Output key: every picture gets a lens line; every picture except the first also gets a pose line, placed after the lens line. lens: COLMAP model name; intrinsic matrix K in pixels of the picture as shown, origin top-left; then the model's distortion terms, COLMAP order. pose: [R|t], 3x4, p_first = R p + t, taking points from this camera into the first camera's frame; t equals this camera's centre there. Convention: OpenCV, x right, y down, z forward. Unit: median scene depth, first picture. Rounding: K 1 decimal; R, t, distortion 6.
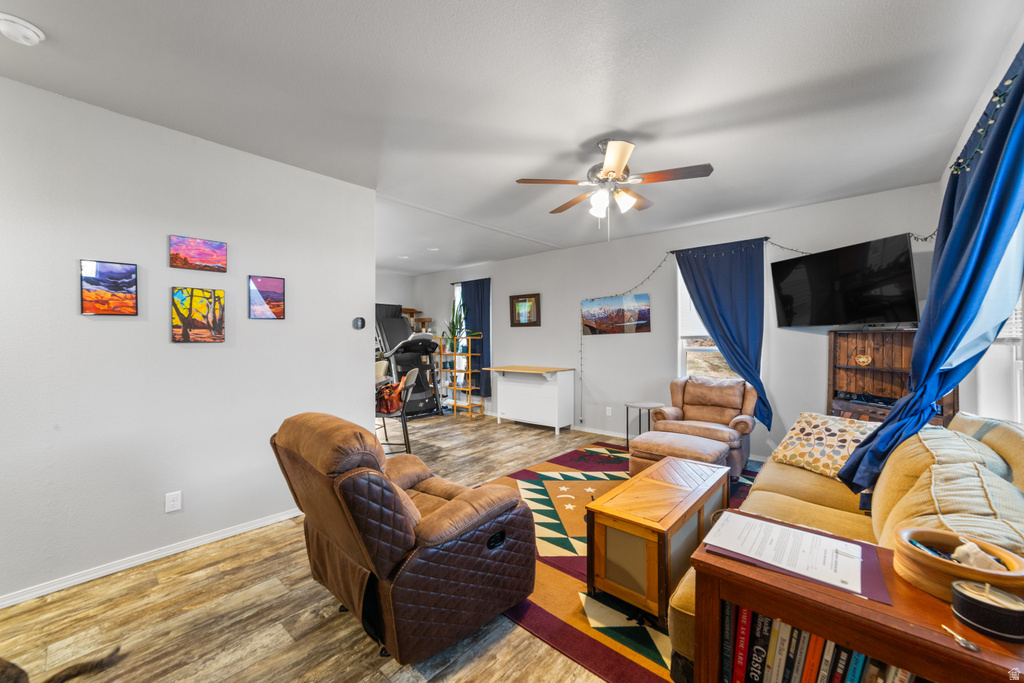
lens RADIAL K [[396.2, 0, 507.7], [0, 396.2, 338.5], [0, 0, 1]] dist [-0.019989, 0.007608]
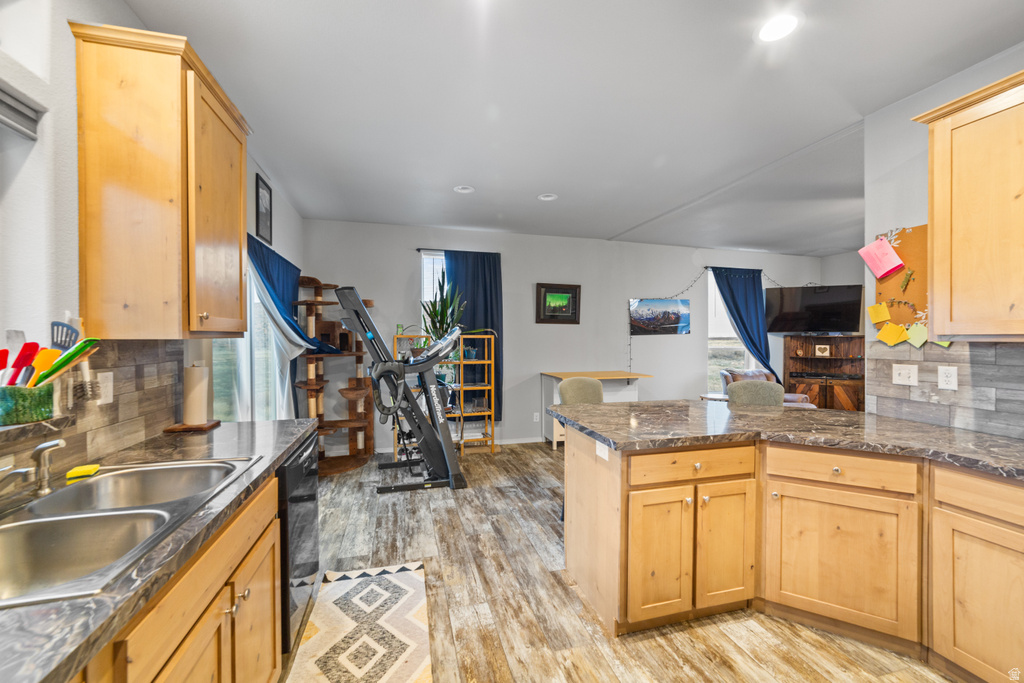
lens RADIAL K [[396.2, 0, 507.7], [0, 396.2, 338.5], [0, 0, 1]] dist [-0.019989, 0.007608]
pose [[0.543247, 0.004871, 0.839559, -1.020084], [-0.005709, 0.999981, -0.002107, 0.003093], [-0.839554, -0.003649, 0.543265, 0.958837]]
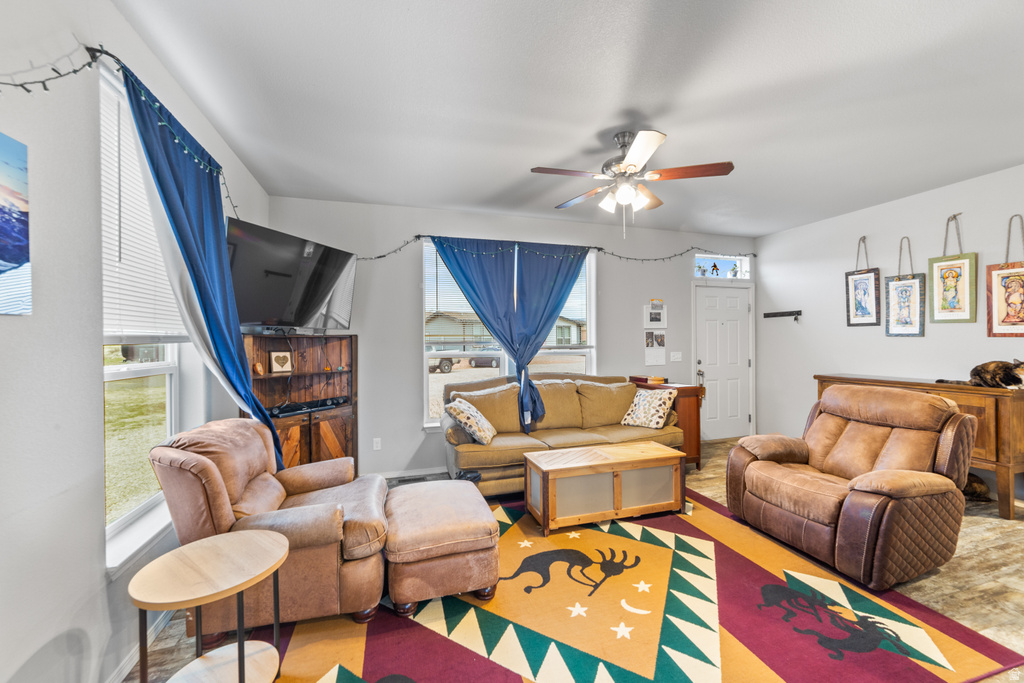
lens RADIAL K [[399.6, 0, 510.3], [0, 399.6, 346.1], [0, 0, 1]] dist [0.000558, 0.000126]
pose [[-0.858436, 0.002853, 0.512913, -0.000802], [0.008574, 0.999925, 0.008789, 0.002463], [-0.512850, 0.011943, -0.858395, 1.231057]]
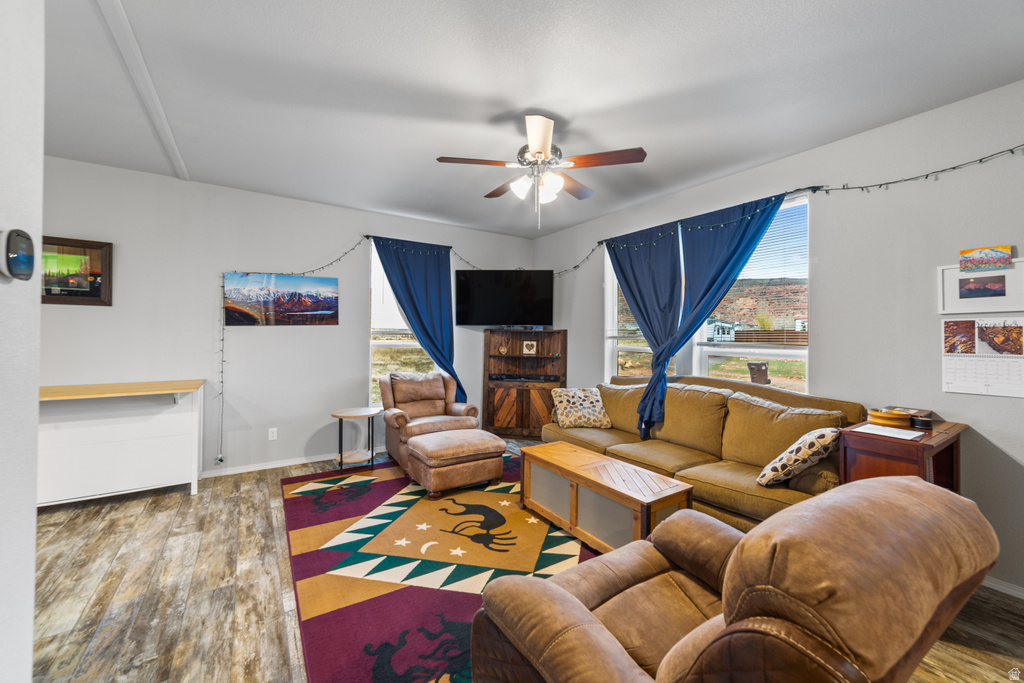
lens RADIAL K [[396.2, 0, 507.7], [0, 396.2, 338.5], [0, 0, 1]] dist [-0.019989, 0.007608]
pose [[0.258339, -0.001213, 0.966054, -0.404045], [-0.012434, 0.999912, 0.004581, 0.004088], [-0.965974, -0.013196, 0.258301, 0.515493]]
